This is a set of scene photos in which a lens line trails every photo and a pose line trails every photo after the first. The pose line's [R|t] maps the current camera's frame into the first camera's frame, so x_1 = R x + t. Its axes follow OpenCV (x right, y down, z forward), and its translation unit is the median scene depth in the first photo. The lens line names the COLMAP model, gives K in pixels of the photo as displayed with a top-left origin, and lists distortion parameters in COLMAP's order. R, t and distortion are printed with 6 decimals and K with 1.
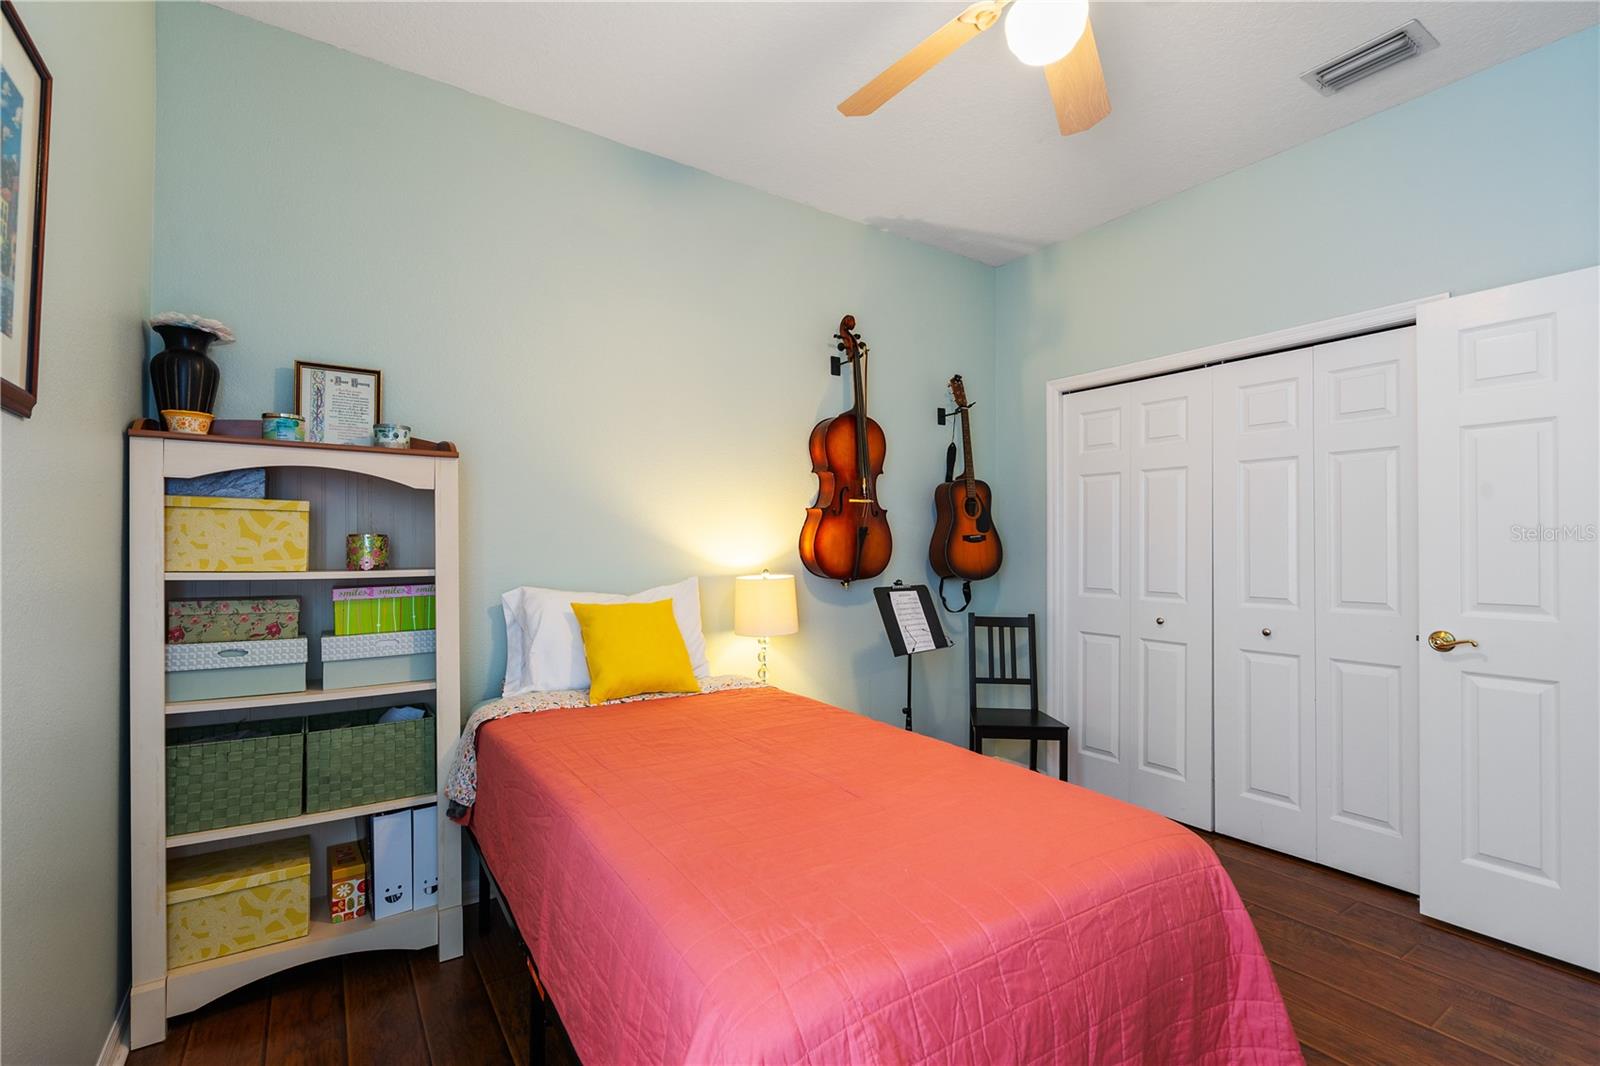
lens RADIAL K [[727.2, 0, 793.6], [0, 727.2, 545.3], [0, 0, 1]] dist [-0.002247, 0.000240]
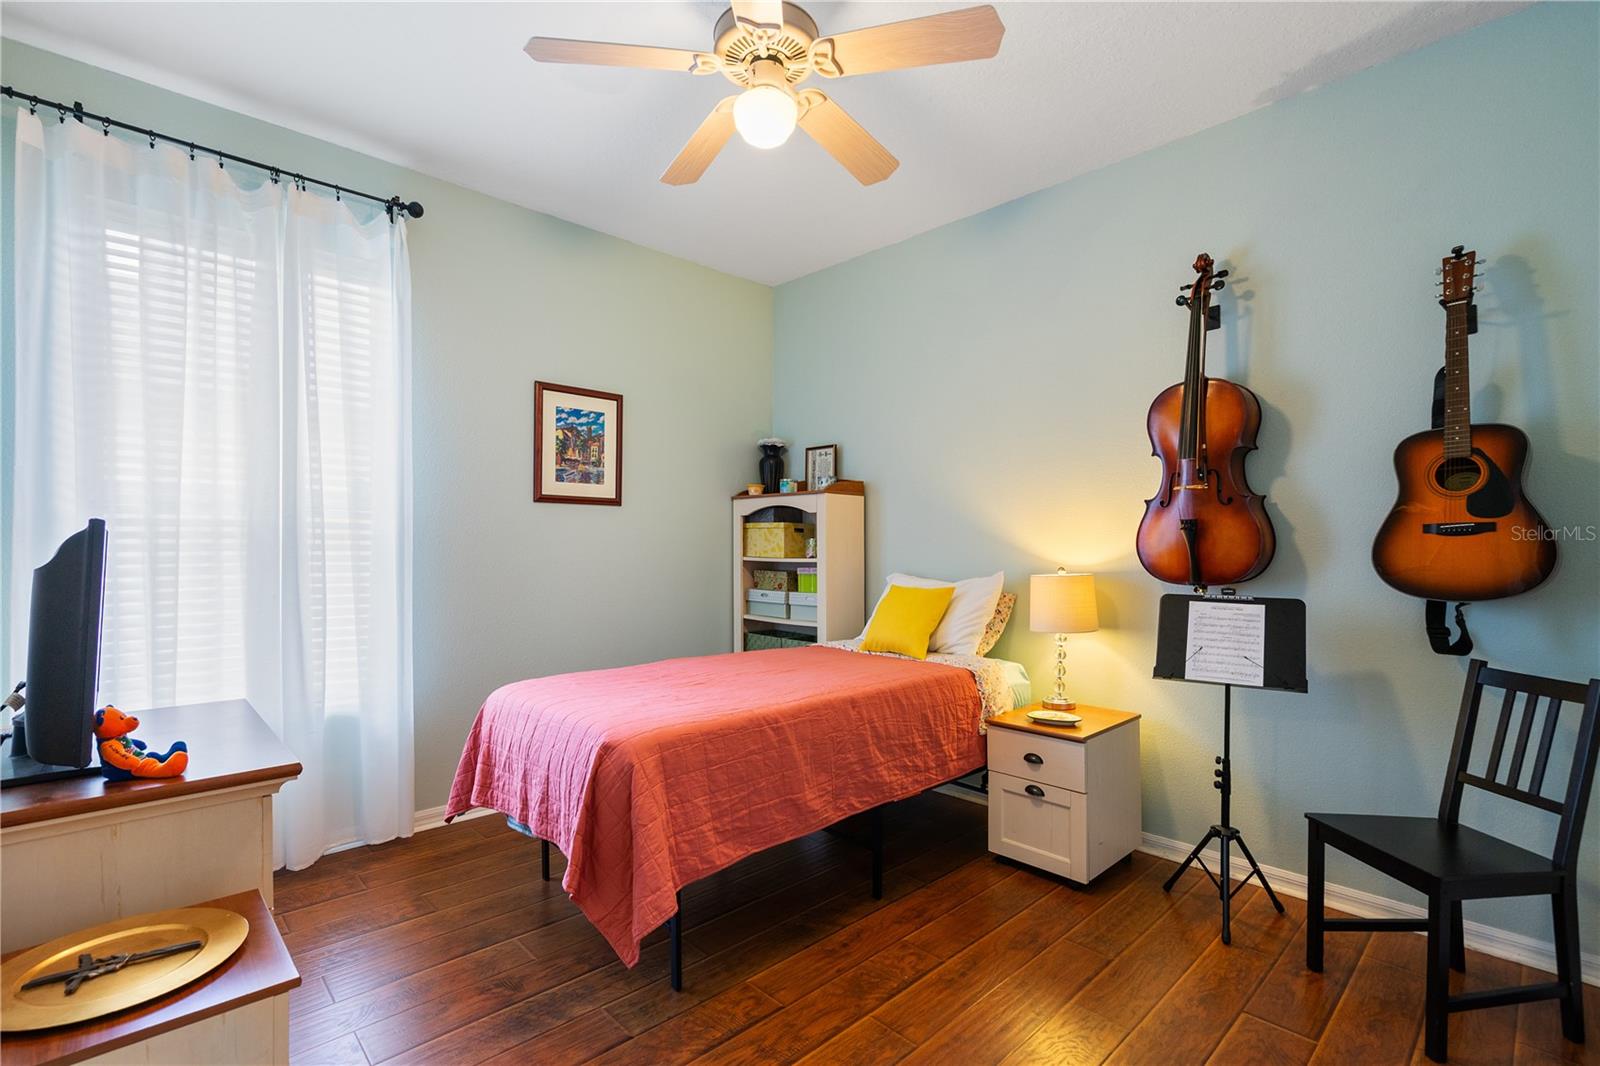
lens RADIAL K [[727.2, 0, 793.6], [0, 727.2, 545.3], [0, 0, 1]] dist [-0.002247, 0.000240]
pose [[0.171406, -0.000228, -0.985200, 0.861643], [0.006948, 0.999975, 0.000978, -0.000271], [0.985176, -0.007012, 0.171404, 0.459340]]
